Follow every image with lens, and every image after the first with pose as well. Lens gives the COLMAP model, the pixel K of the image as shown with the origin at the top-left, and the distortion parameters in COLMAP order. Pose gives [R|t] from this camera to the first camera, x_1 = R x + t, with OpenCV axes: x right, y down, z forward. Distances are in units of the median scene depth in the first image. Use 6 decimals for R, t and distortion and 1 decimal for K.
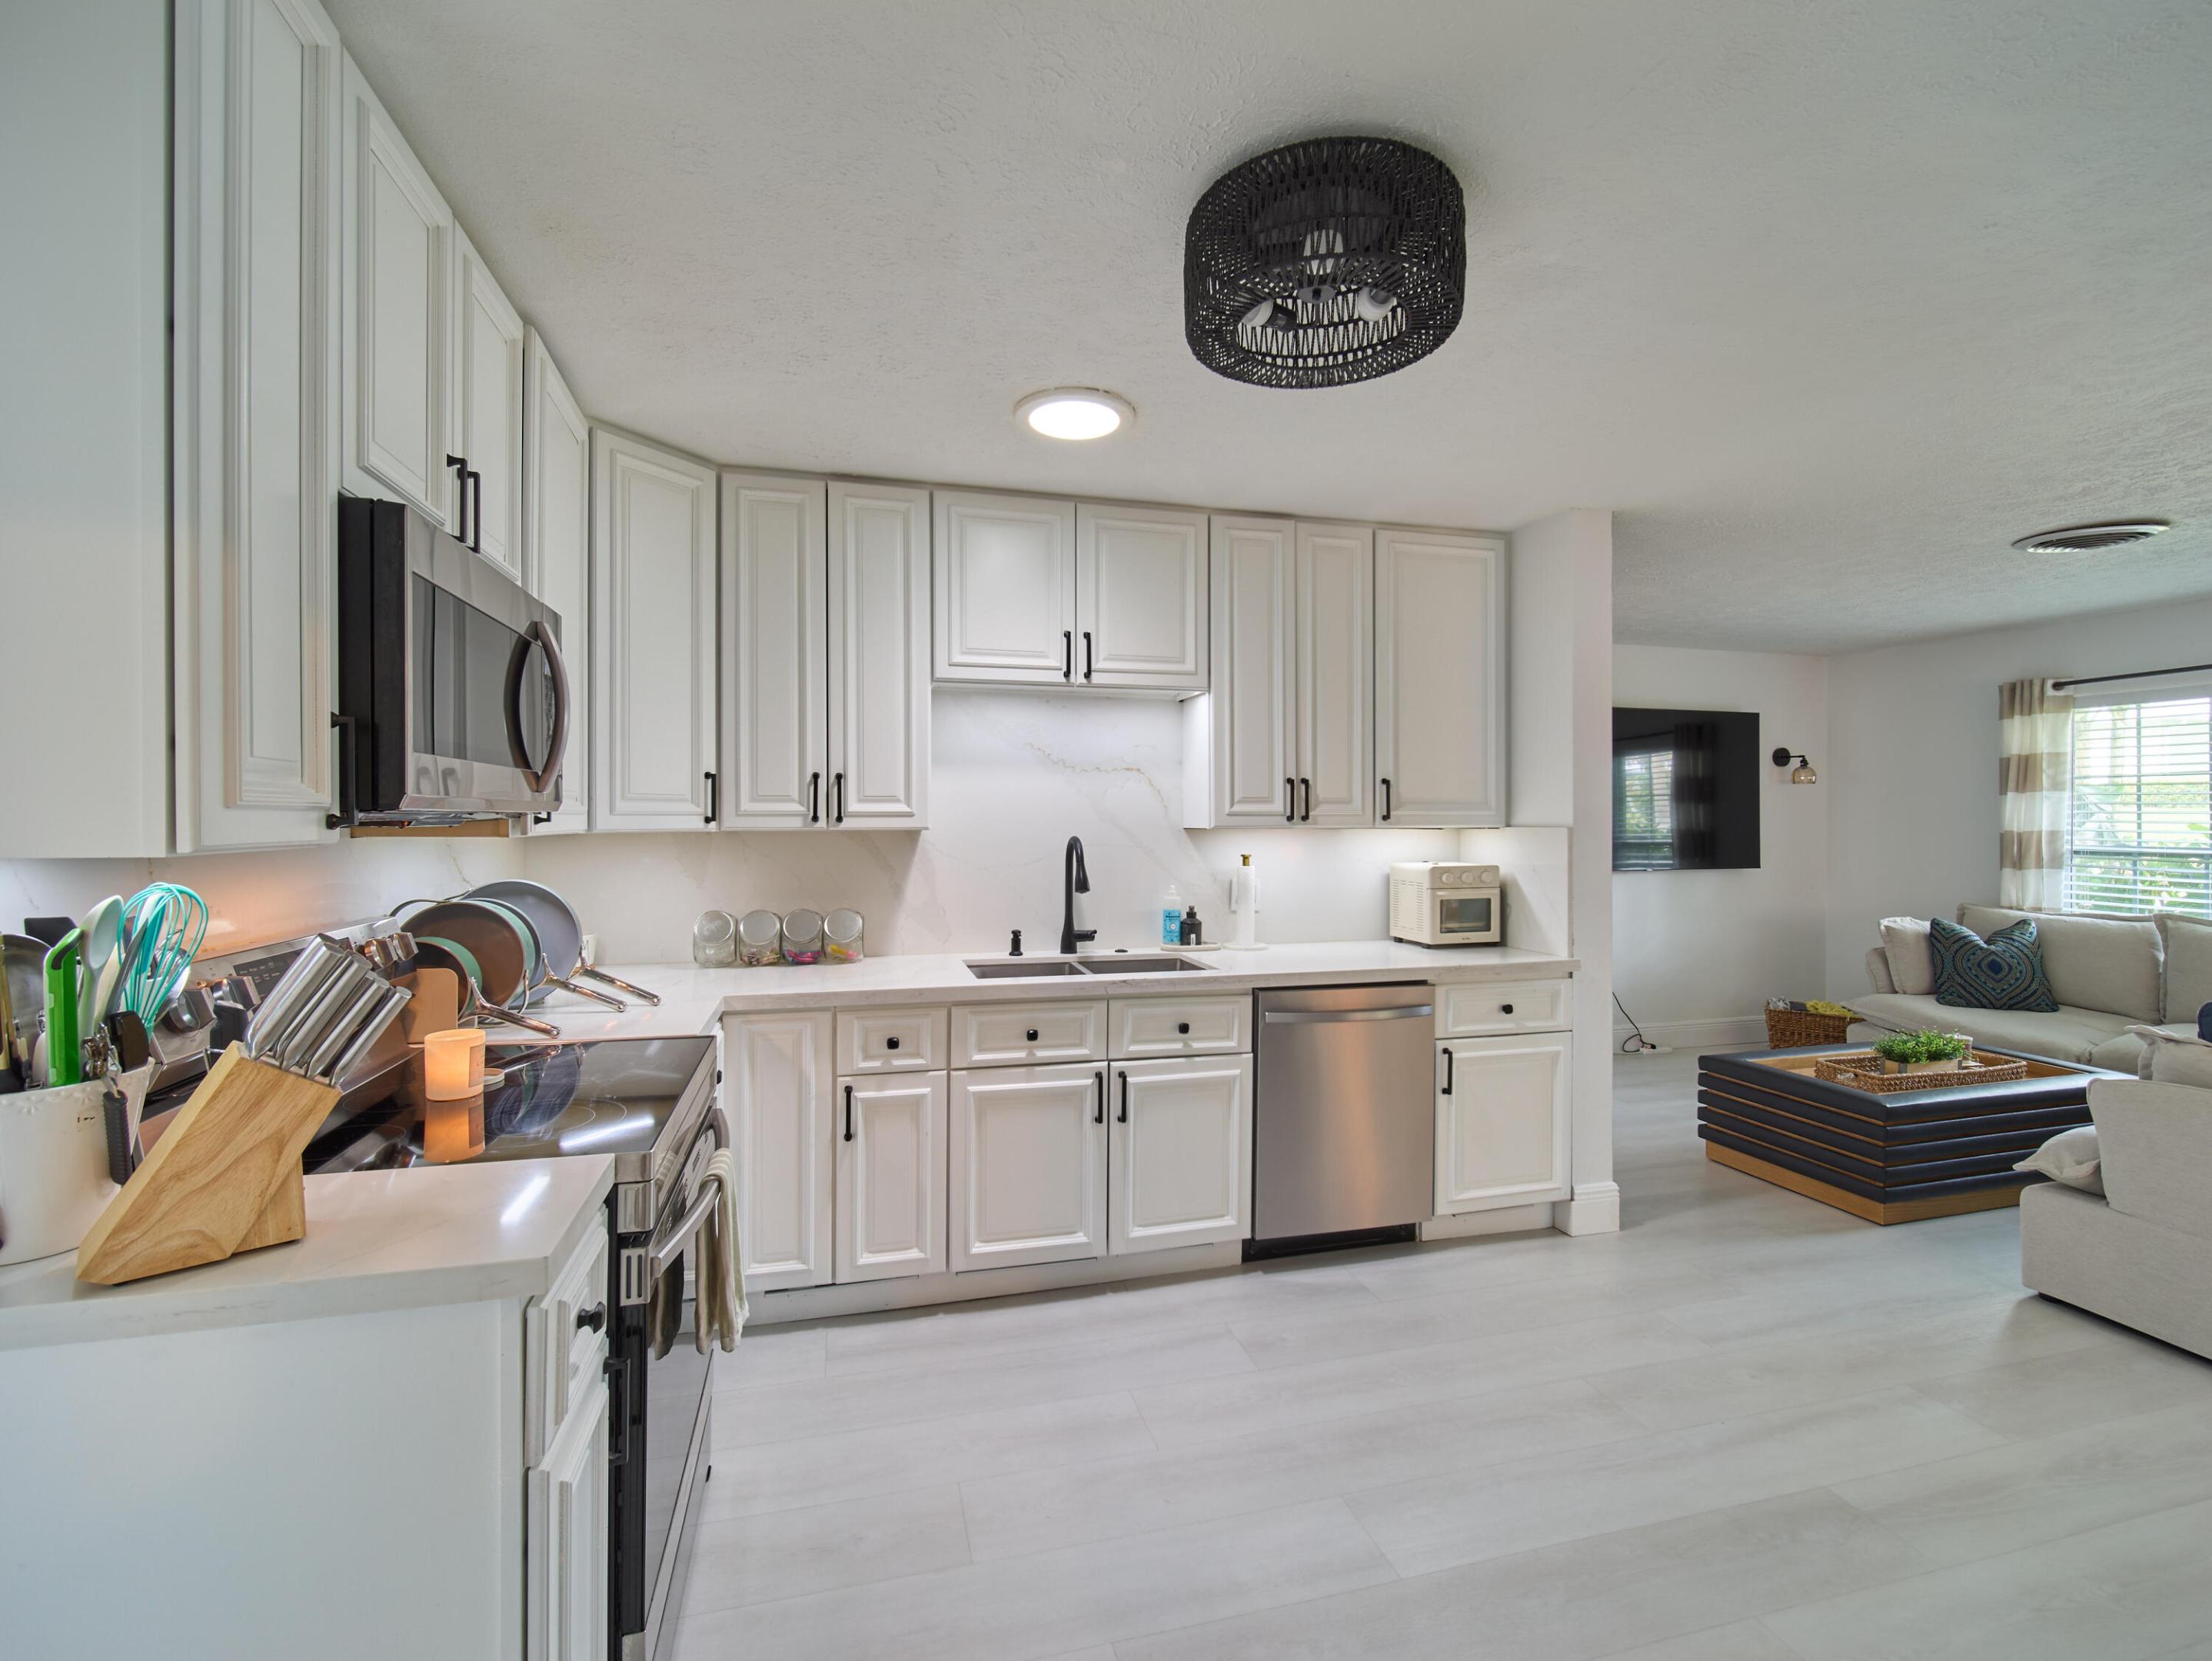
lens RADIAL K [[966.7, 0, 1103.5], [0, 966.7, 825.2], [0, 0, 1]] dist [-0.012288, -0.000452]
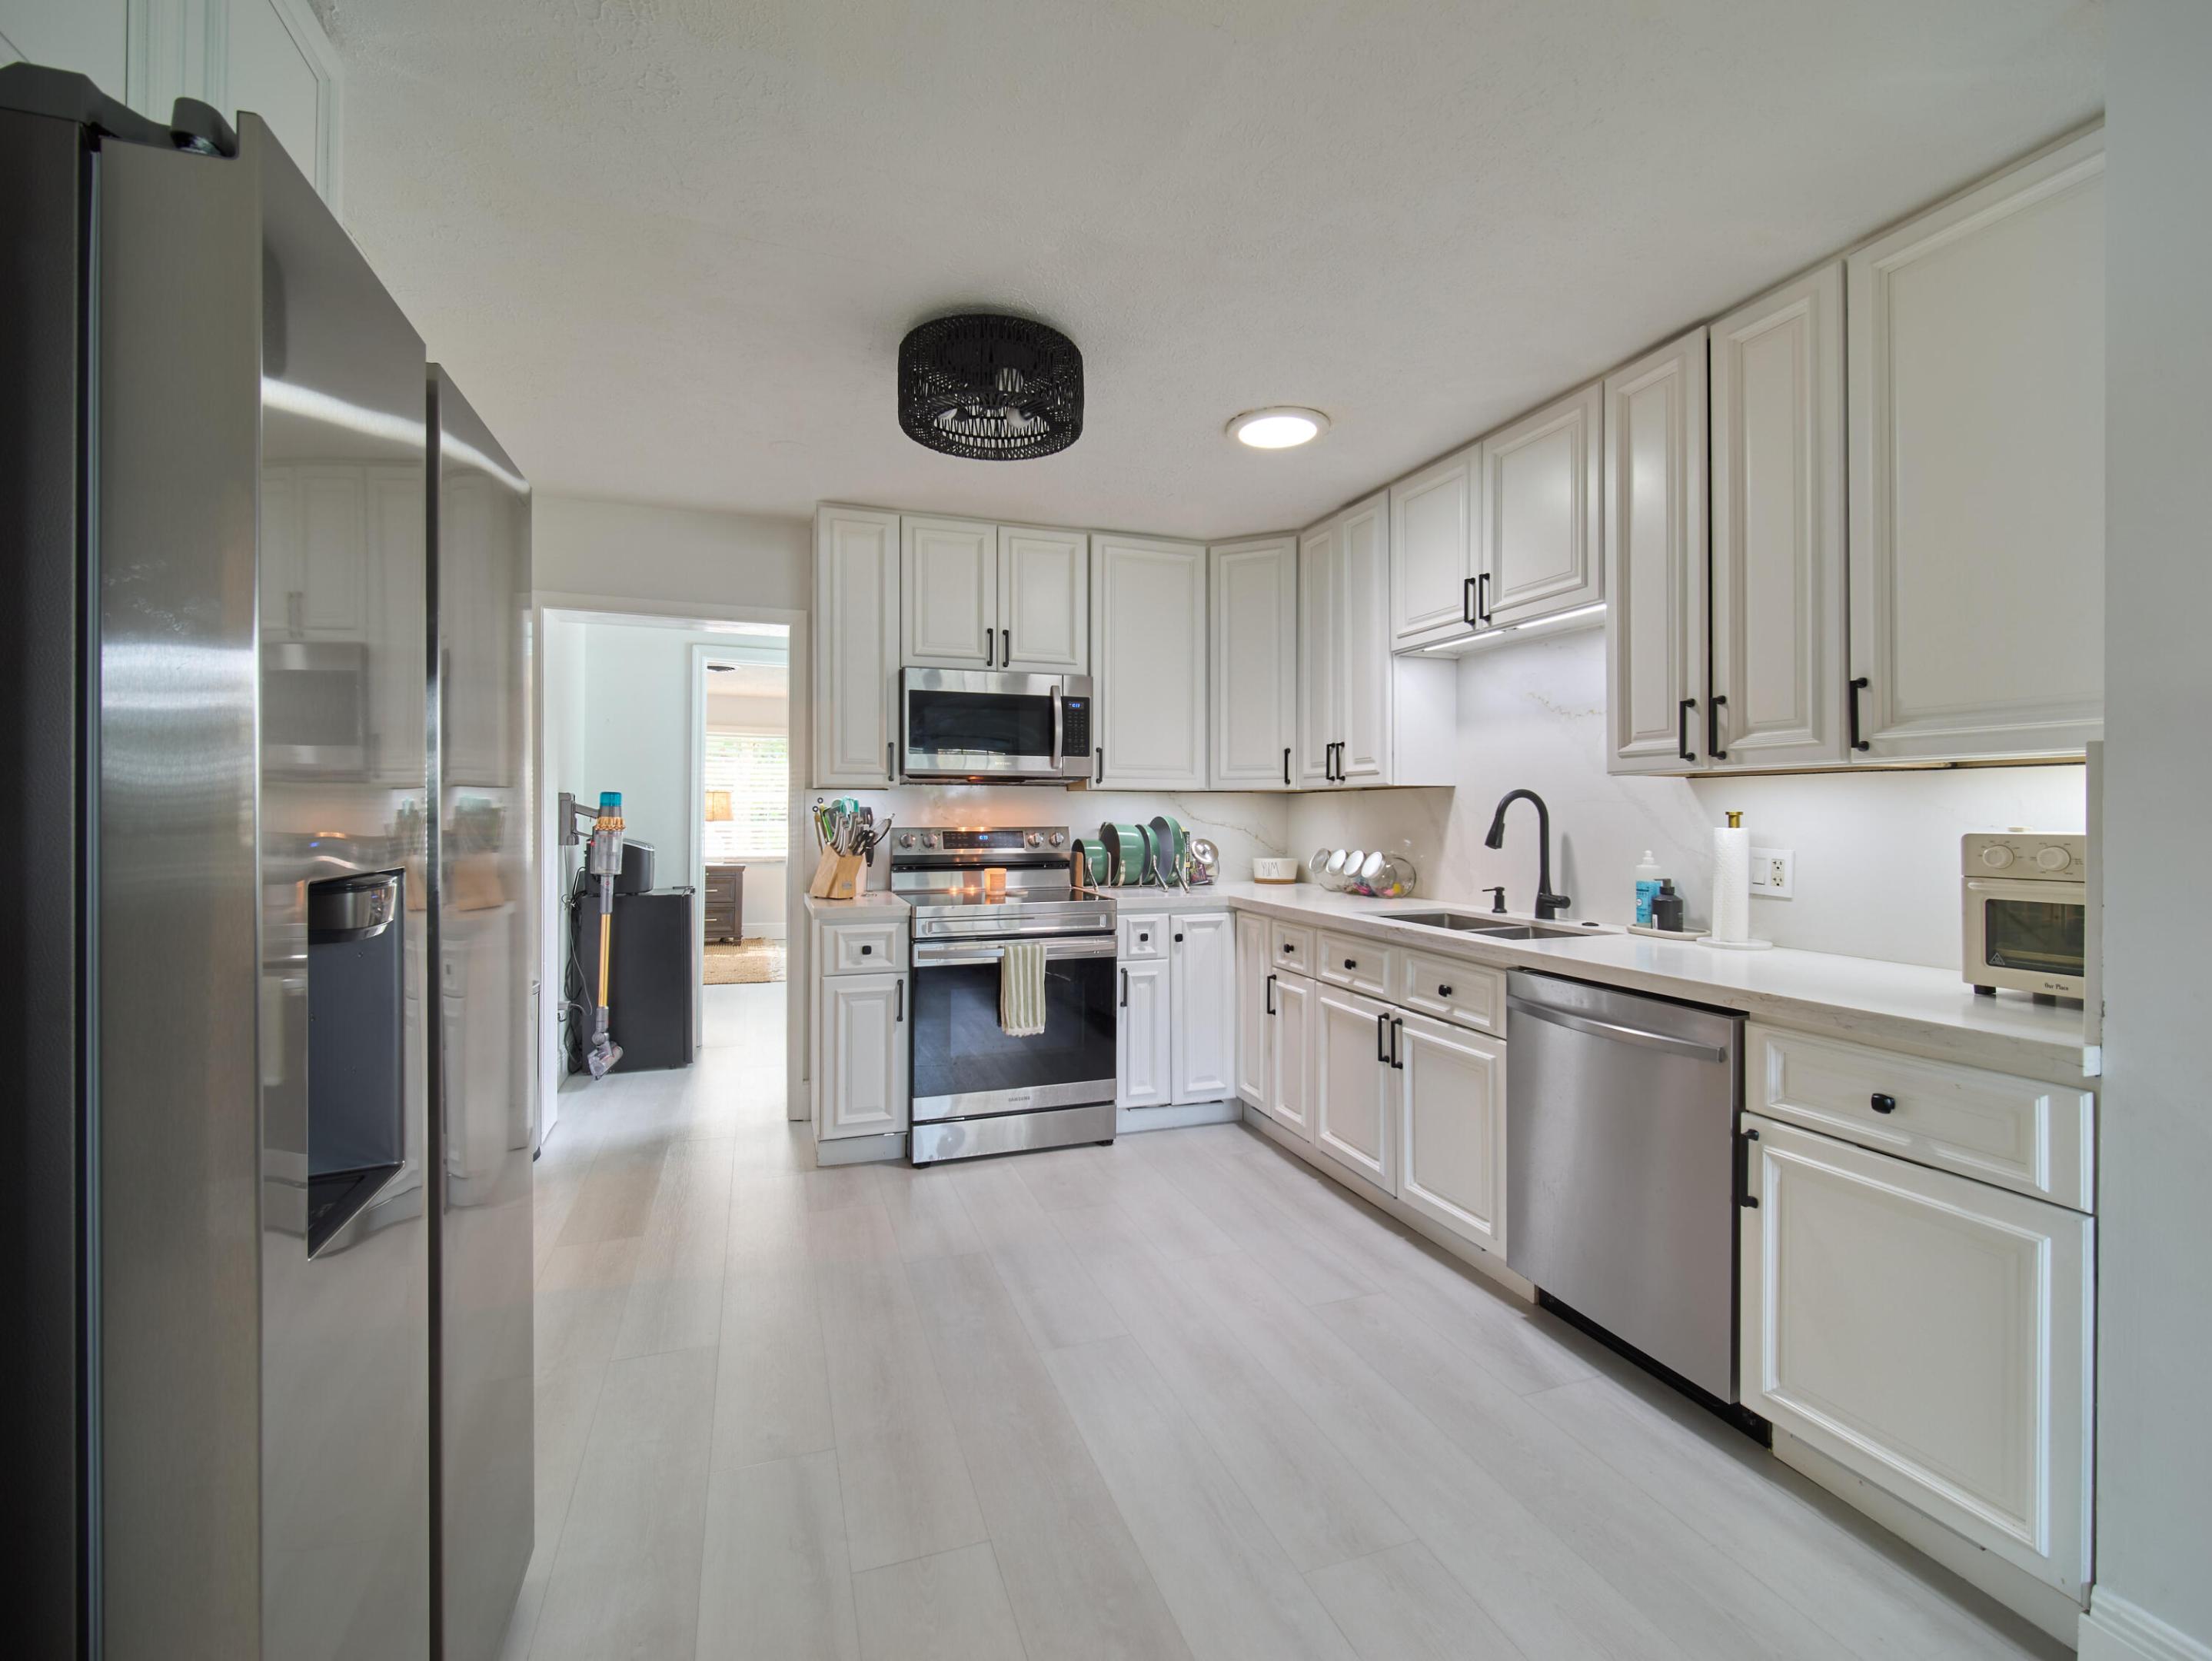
lens RADIAL K [[966.7, 0, 1116.7], [0, 966.7, 821.6], [0, 0, 1]] dist [-0.012288, -0.000452]
pose [[0.100053, 0.007923, -0.994951, 1.045895], [-0.007227, 0.999948, 0.007237, 0.047161], [0.994956, 0.006466, 0.100105, 0.638605]]
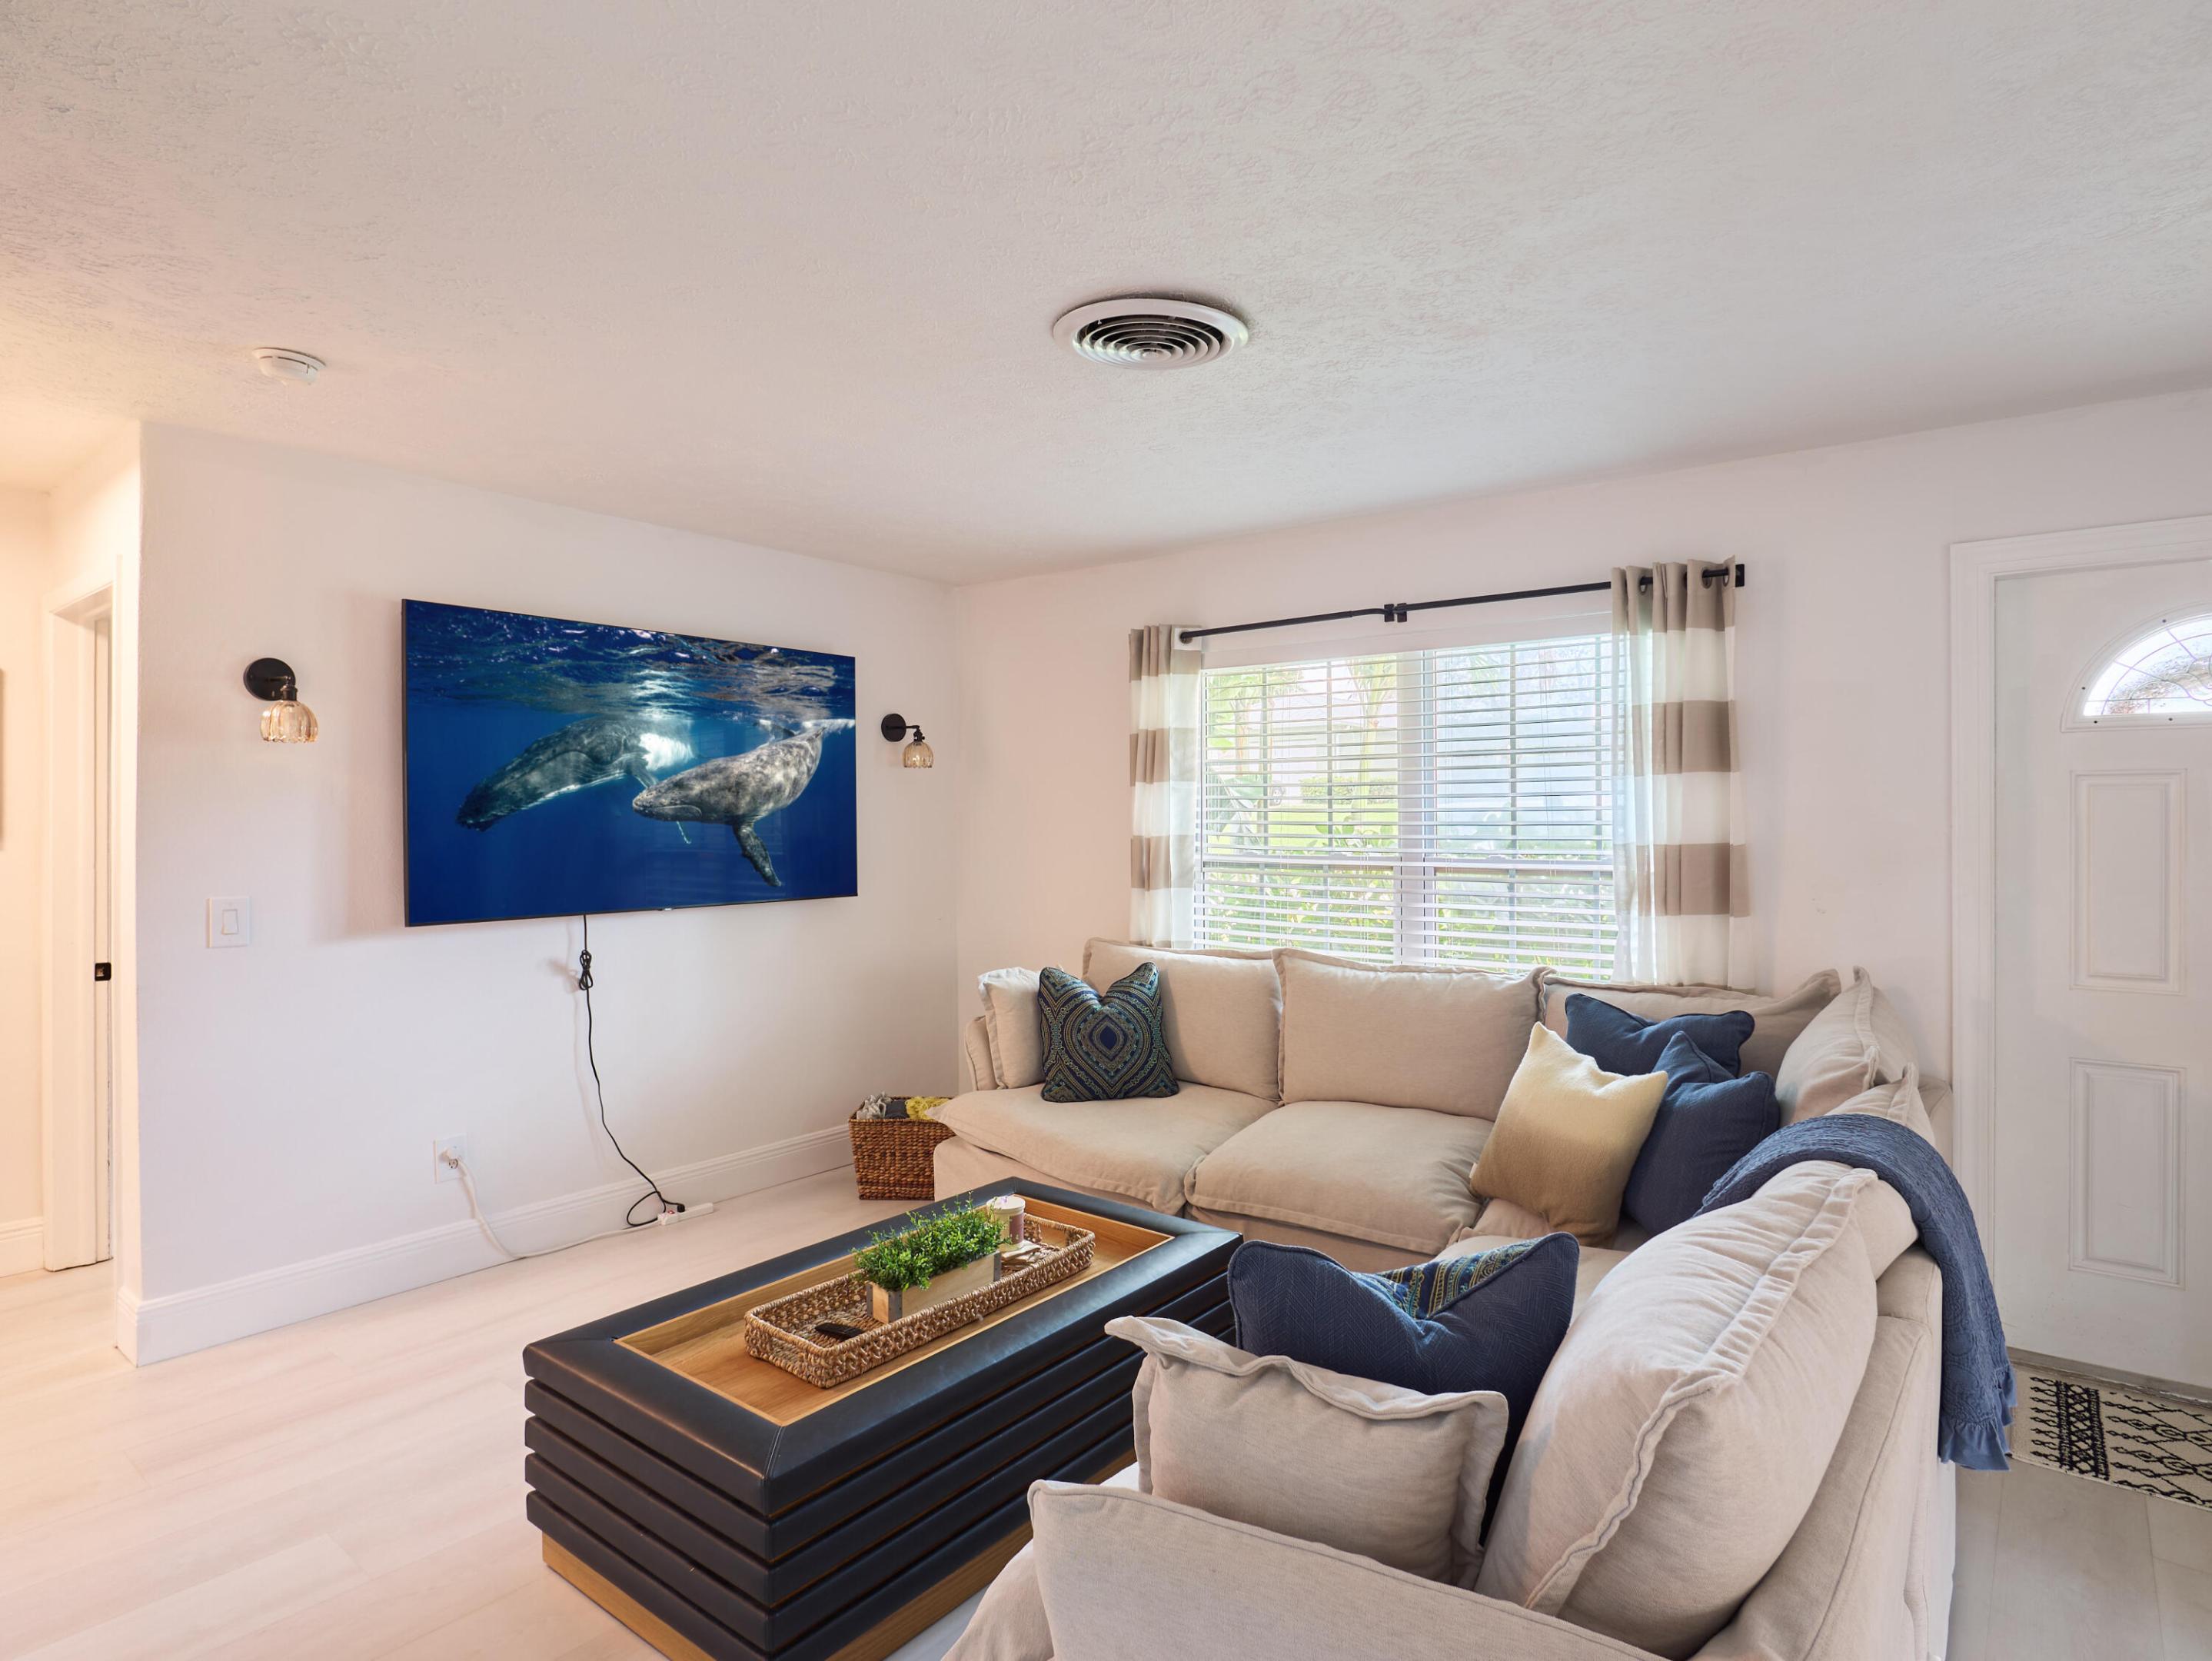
lens RADIAL K [[1217.7, 0, 1106.0], [0, 1217.7, 825.8], [0, 0, 1]] dist [-0.008380, -0.000243]
pose [[0.793850, -0.003870, 0.608101, 0.375383], [0.005040, 0.999987, -0.000216, -0.001791], [-0.608093, 0.003236, 0.793859, 0.290226]]
